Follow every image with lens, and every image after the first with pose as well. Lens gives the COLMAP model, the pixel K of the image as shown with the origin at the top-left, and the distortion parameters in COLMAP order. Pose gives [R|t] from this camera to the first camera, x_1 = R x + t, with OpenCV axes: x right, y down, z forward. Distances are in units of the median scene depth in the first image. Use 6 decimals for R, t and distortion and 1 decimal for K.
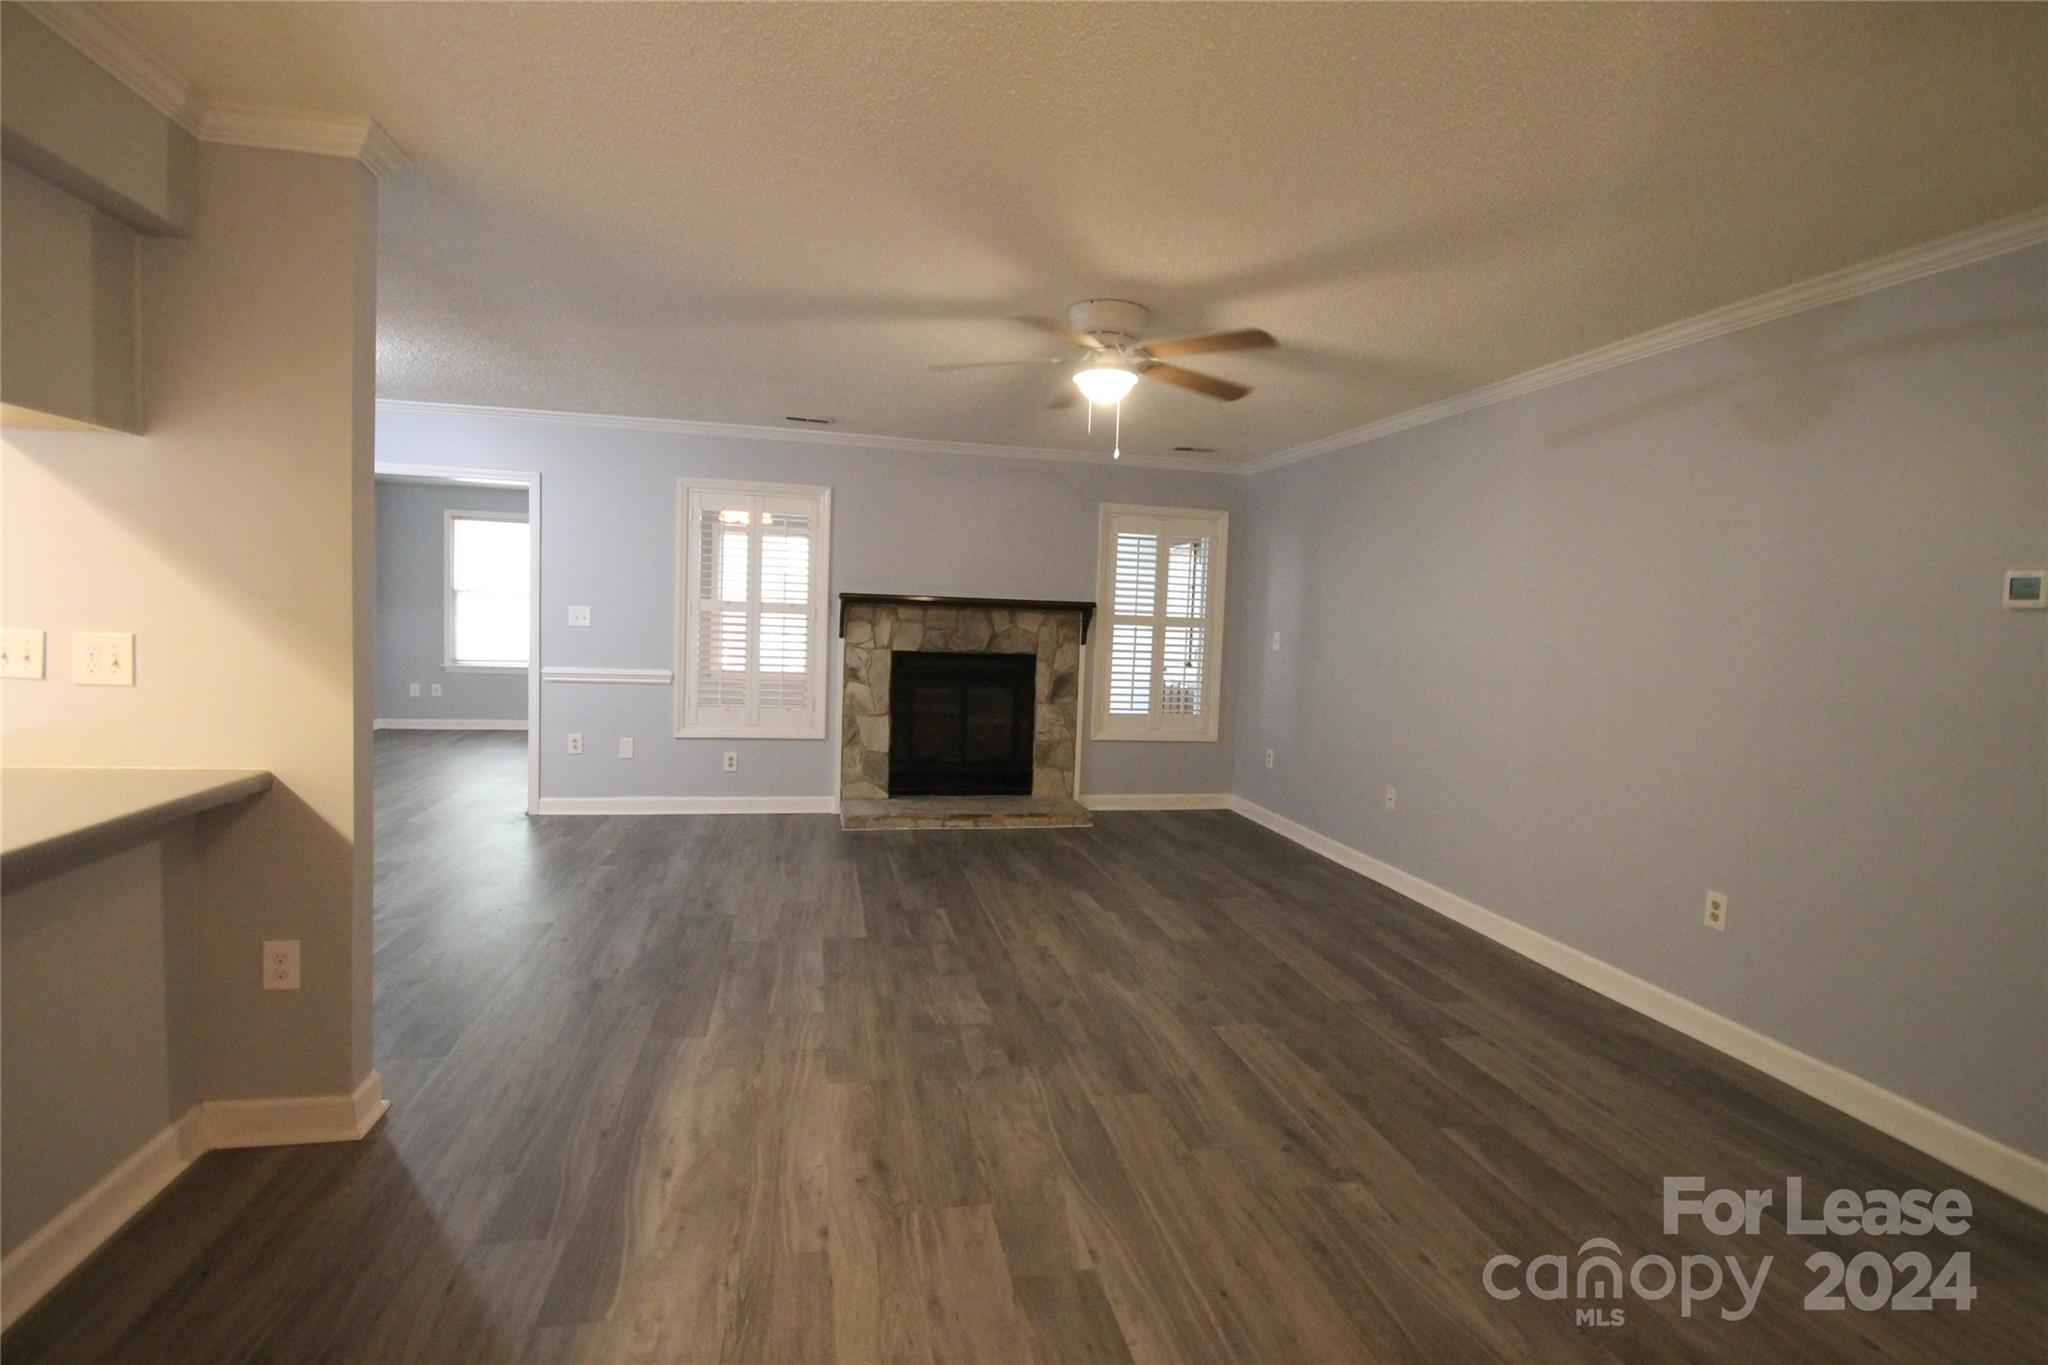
lens RADIAL K [[966.7, 0, 1029.0], [0, 966.7, 670.7], [0, 0, 1]] dist [0.009079, -0.010224]
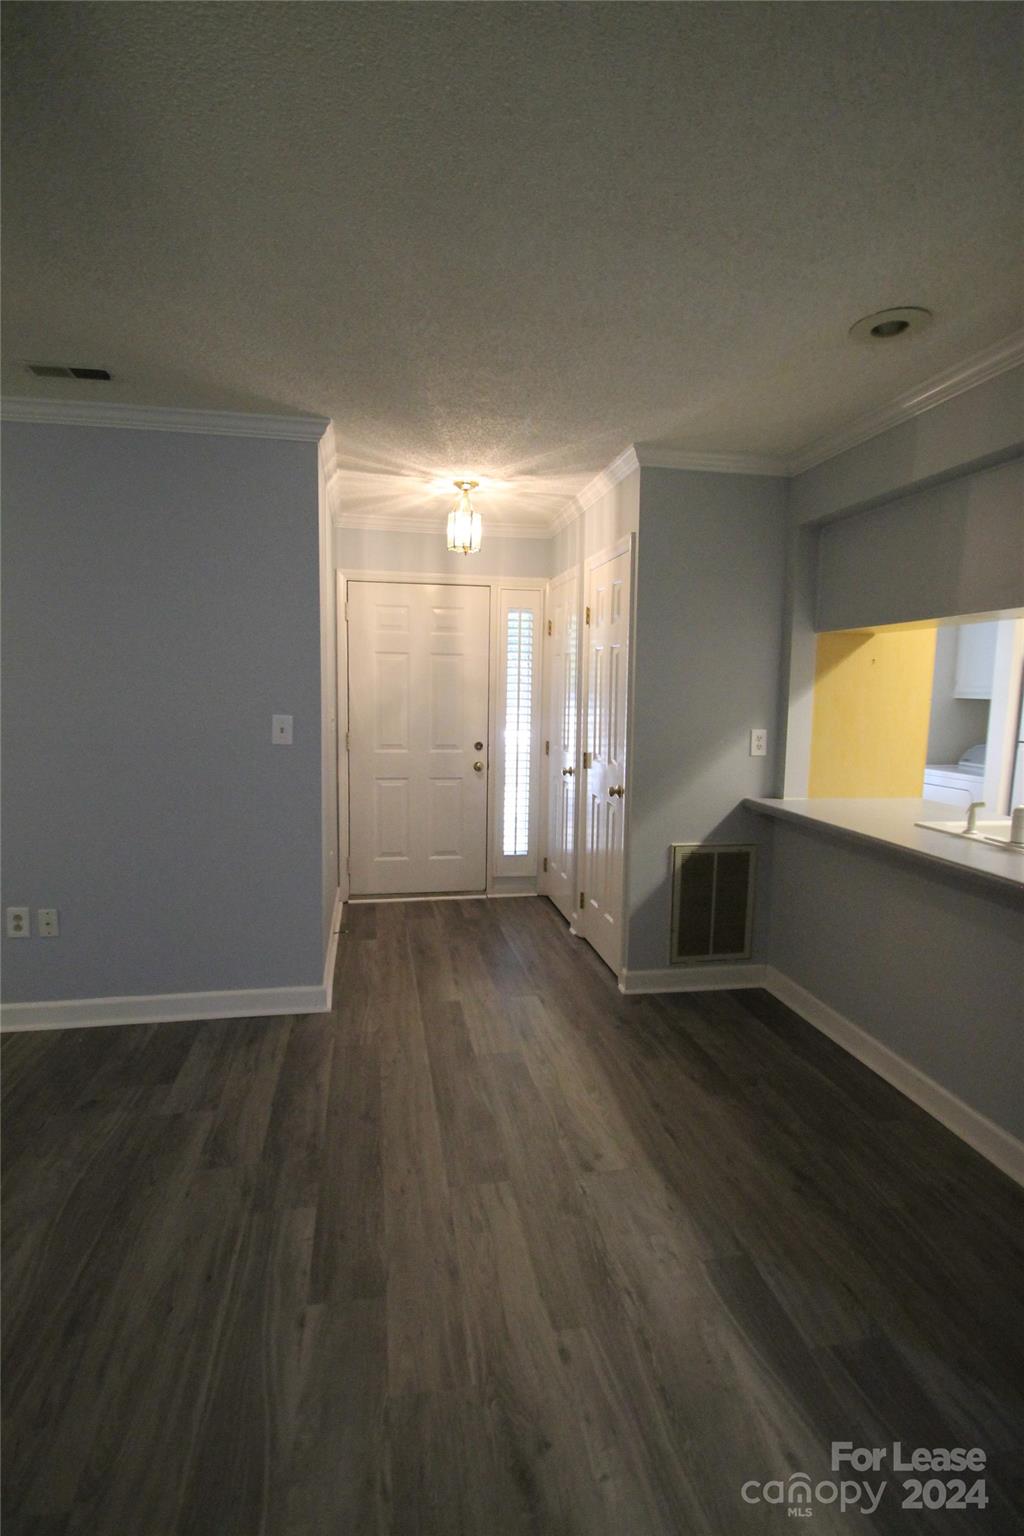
lens RADIAL K [[725.1, 0, 500.7], [0, 725.1, 772.7], [0, 0, 1]] dist [0.009079, -0.010224]
pose [[-0.997539, -0.059688, 0.036784, -0.046575], [-0.052216, 0.982577, 0.178370, -0.043296], [-0.046789, 0.176010, -0.983276, 0.544238]]
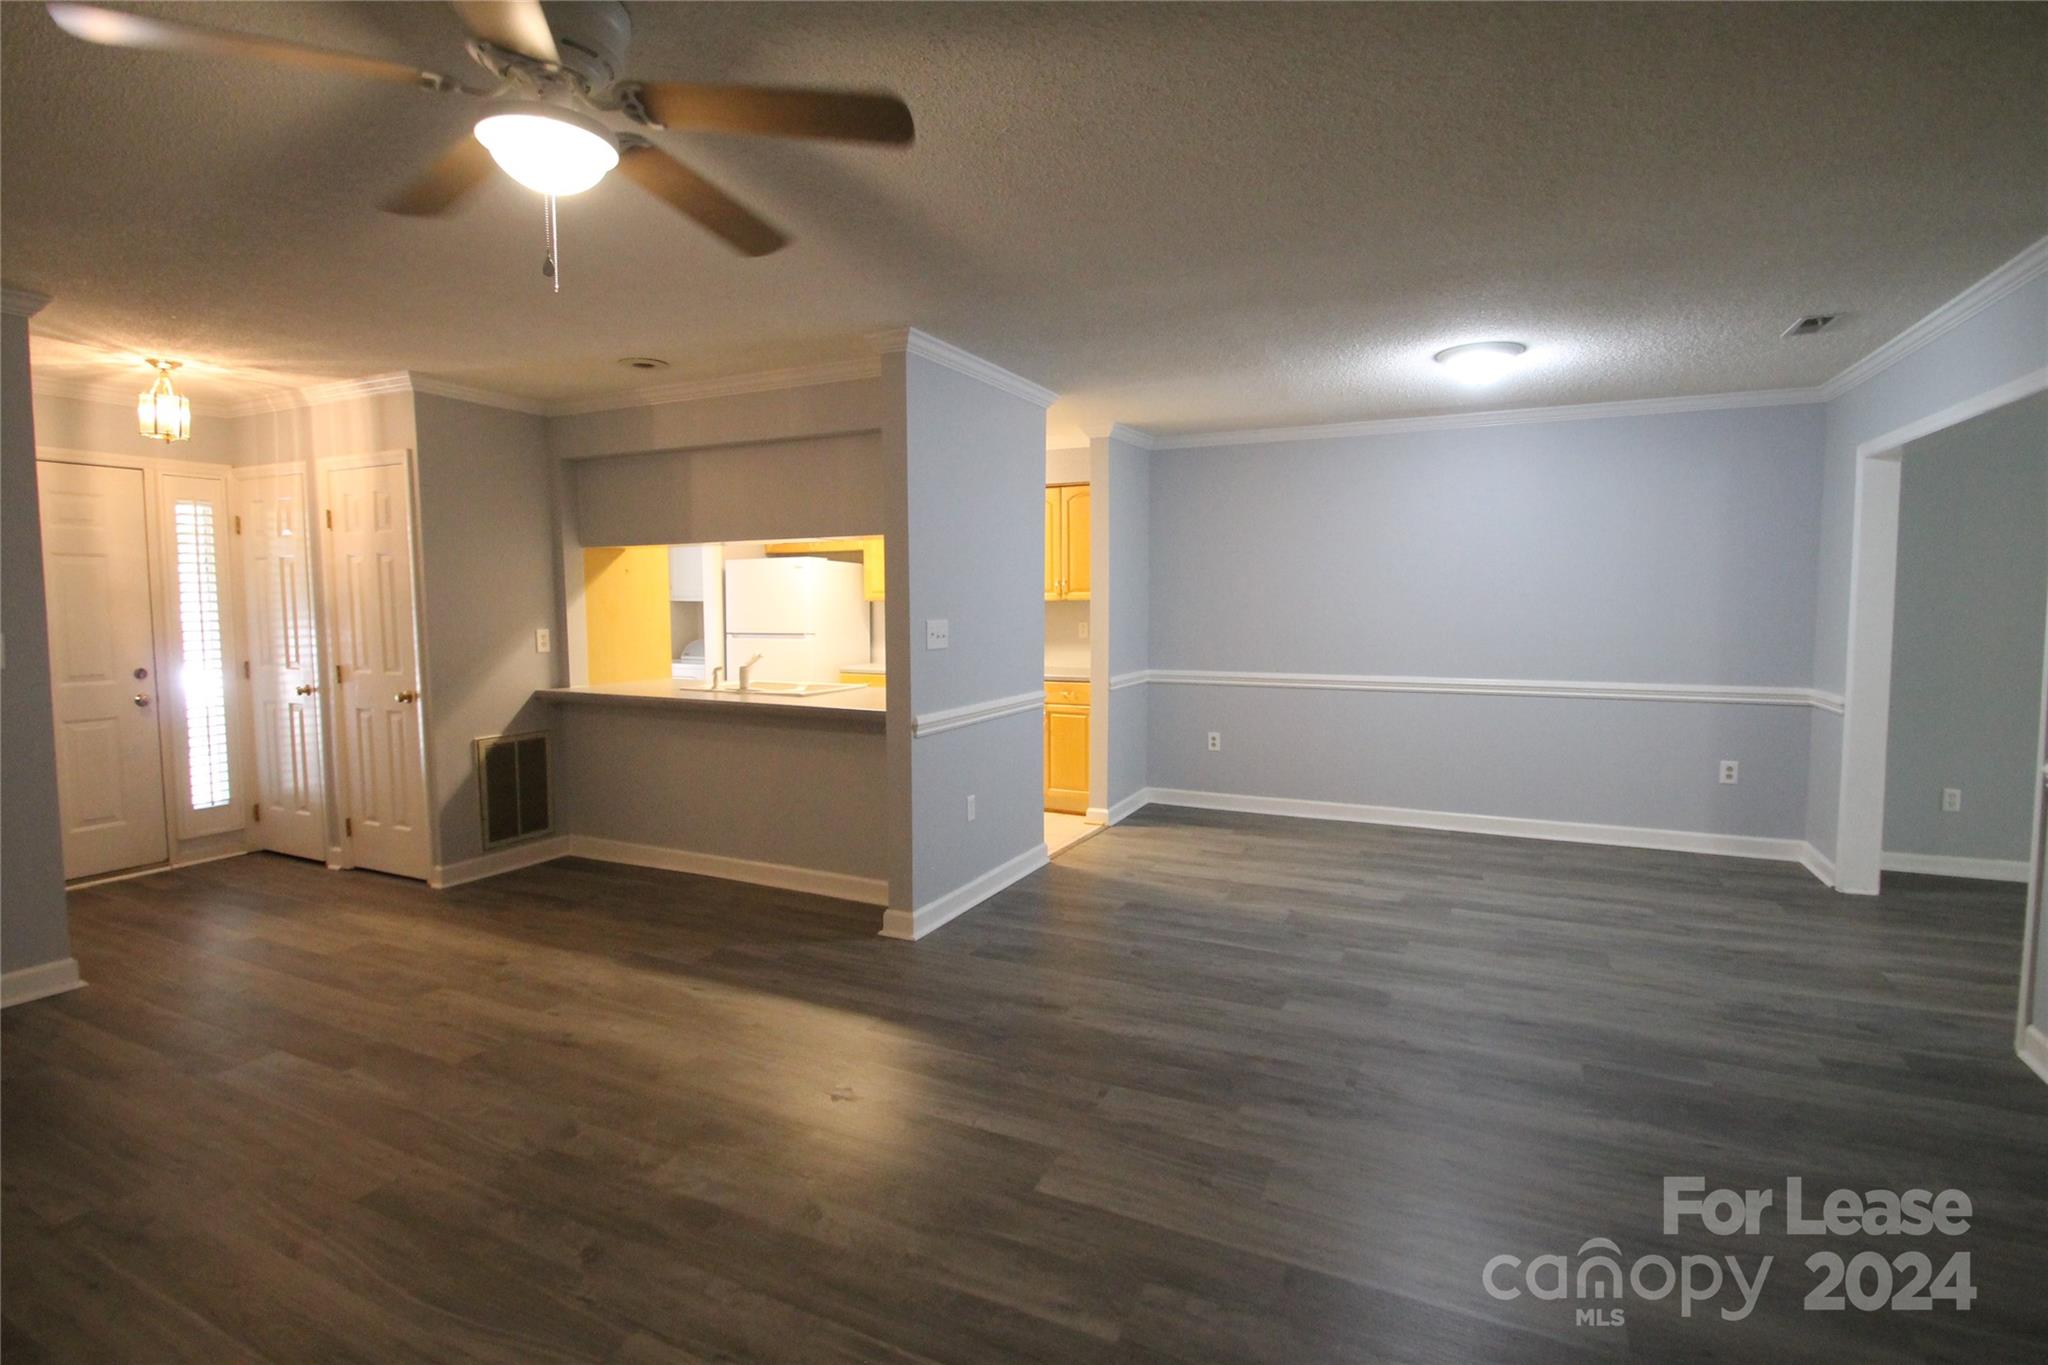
lens RADIAL K [[966.7, 0, 1029.0], [0, 966.7, 670.7], [0, 0, 1]] dist [0.009079, -0.010224]
pose [[-0.618291, 0.019884, -0.785698, 0.176088], [-0.068329, 0.994535, 0.078940, -0.047264], [0.782973, 0.102494, -0.613553, 0.834524]]
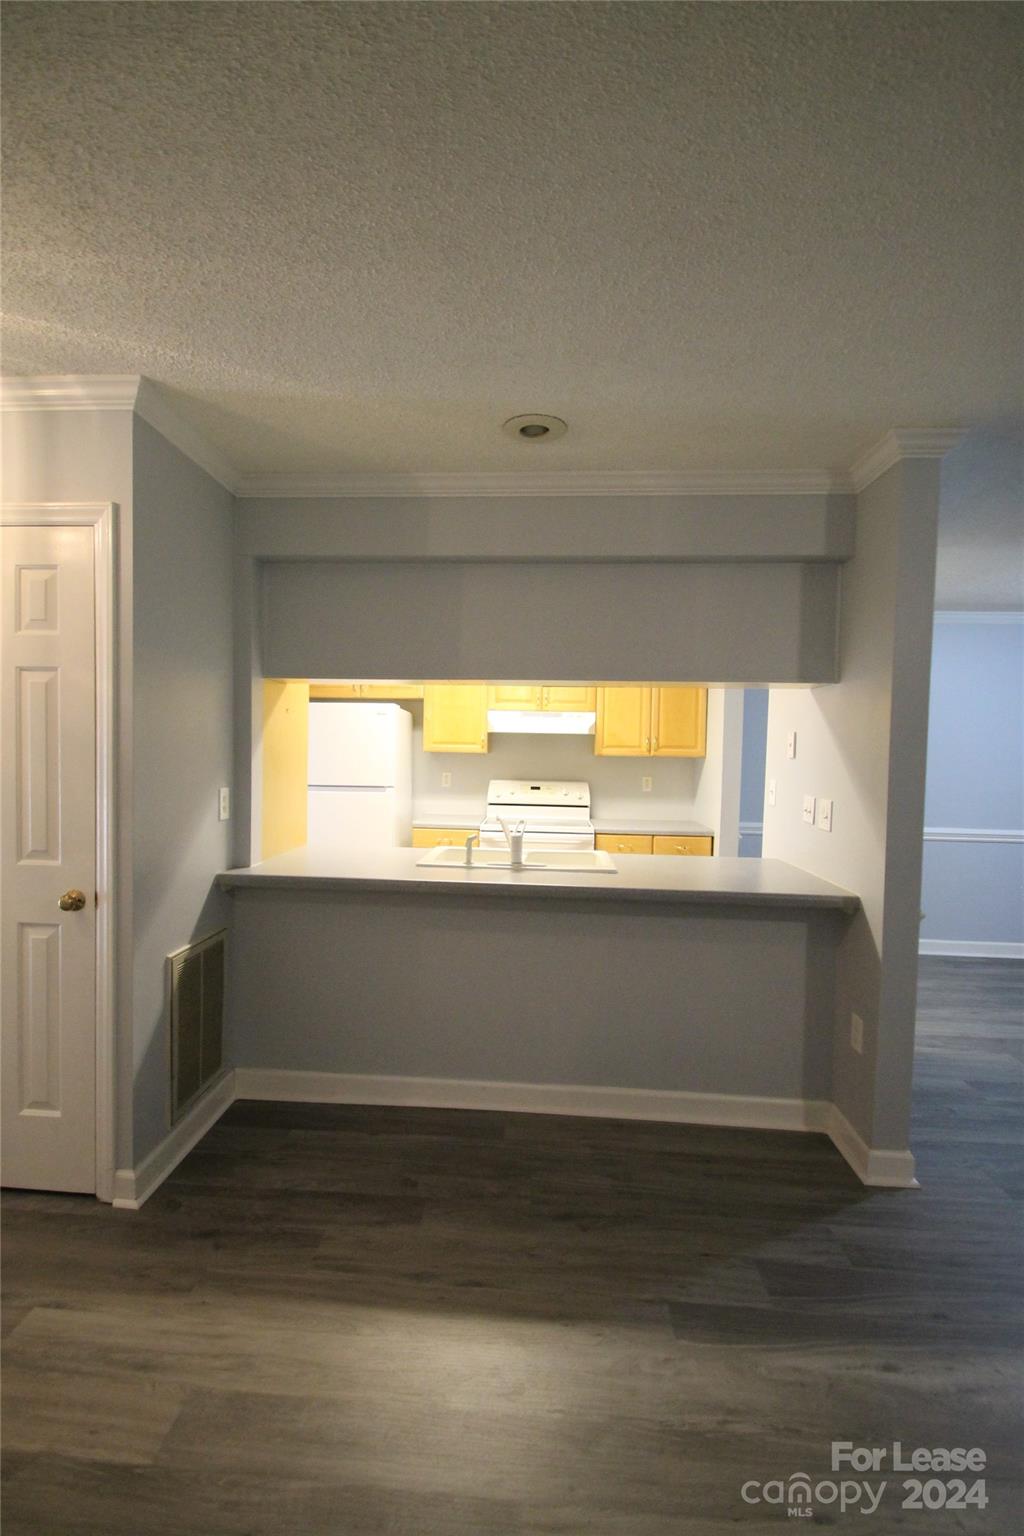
lens RADIAL K [[728.7, 0, 494.2], [0, 728.7, 769.3], [0, 0, 1]] dist [0.001137, -0.008457]
pose [[-0.281699, -0.018398, -0.959326, 0.163326], [-0.091266, 0.995797, 0.007703, -0.018503], [0.955152, 0.089724, -0.282194, 0.282975]]
